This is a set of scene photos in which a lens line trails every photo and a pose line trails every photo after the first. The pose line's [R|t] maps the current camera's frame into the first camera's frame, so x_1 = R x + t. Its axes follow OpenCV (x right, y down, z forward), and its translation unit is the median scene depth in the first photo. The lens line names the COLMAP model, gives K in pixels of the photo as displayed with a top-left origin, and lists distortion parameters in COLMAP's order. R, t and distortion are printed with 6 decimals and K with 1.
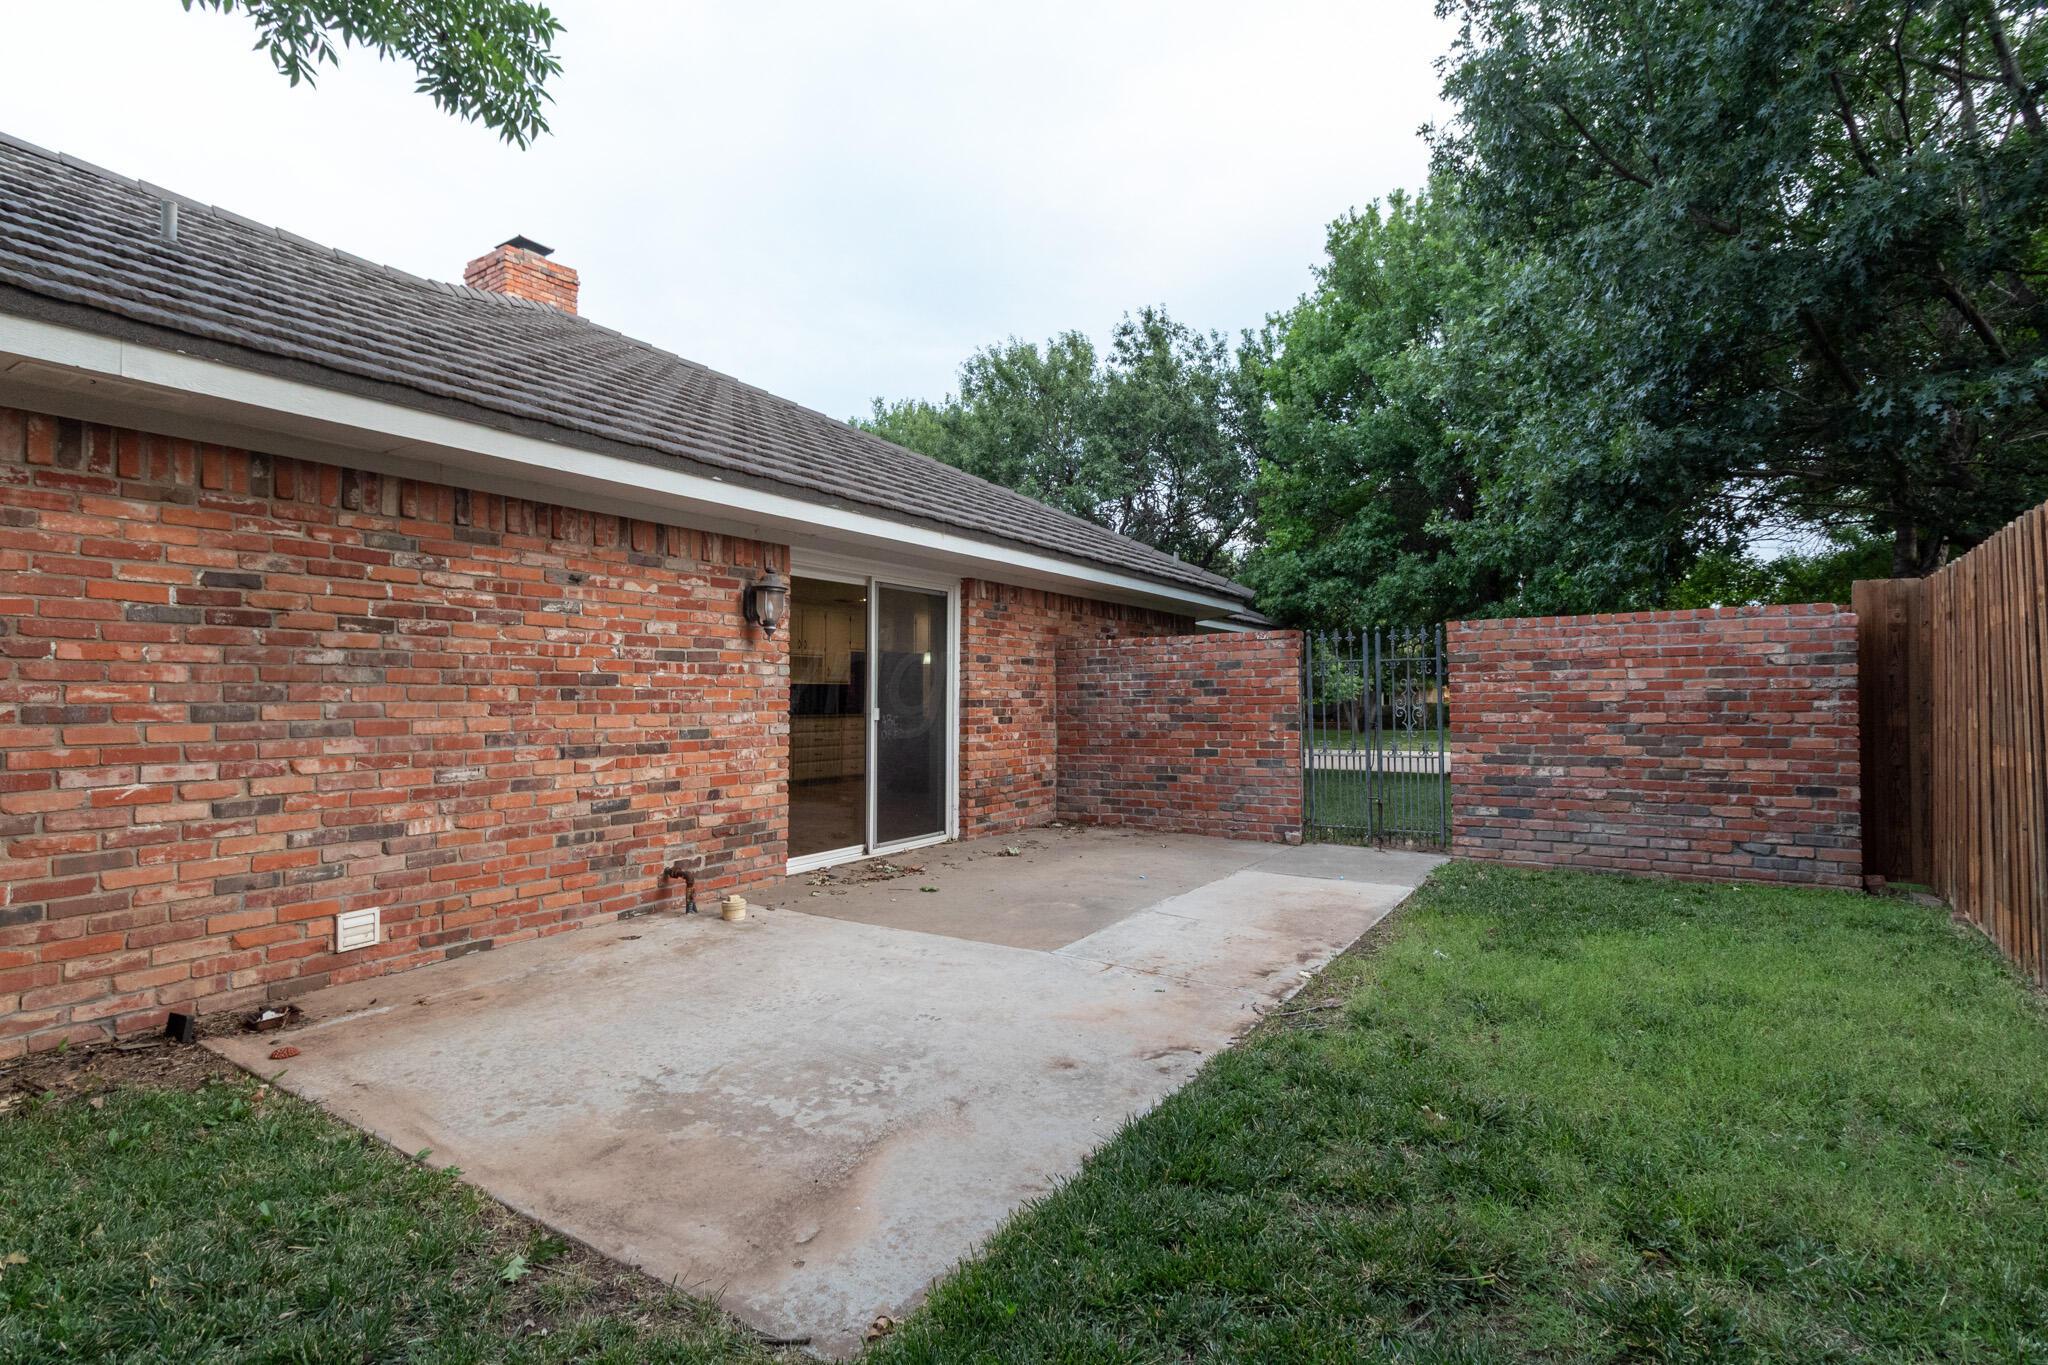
lens RADIAL K [[963.0, 0, 1006.3], [0, 963.0, 671.3], [0, 0, 1]] dist [0.000688, 0.000744]
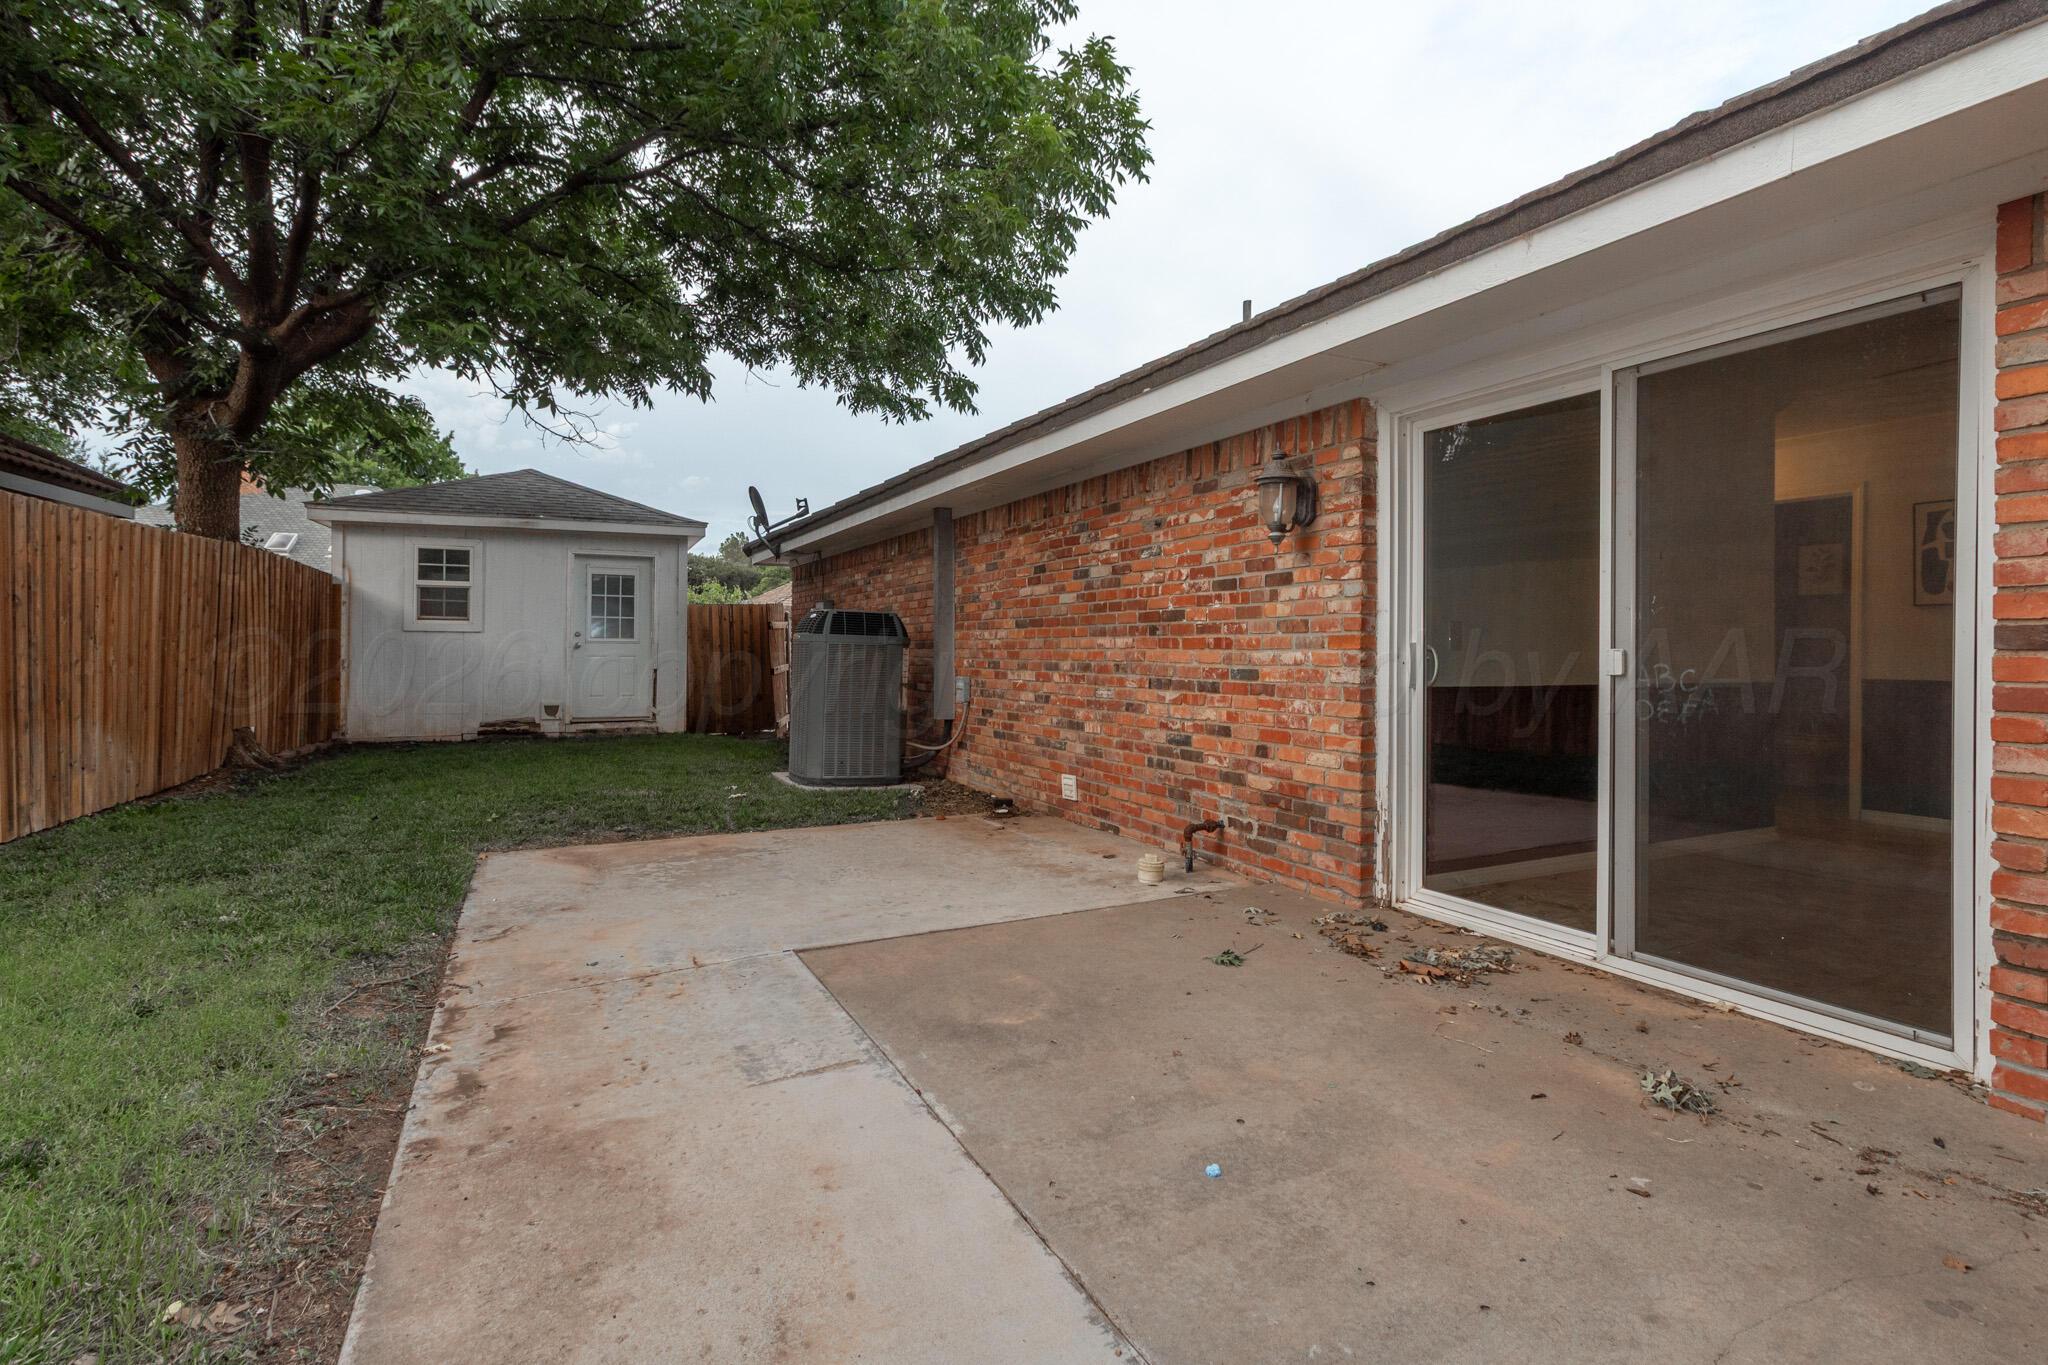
lens RADIAL K [[963.0, 0, 1006.3], [0, 963.0, 671.3], [0, 0, 1]] dist [0.000688, 0.000744]
pose [[-0.504518, 0.003974, -0.863392, 0.539981], [0.002319, 0.999992, 0.003248, 0.062333], [0.863398, -0.000363, -0.504523, 1.313611]]
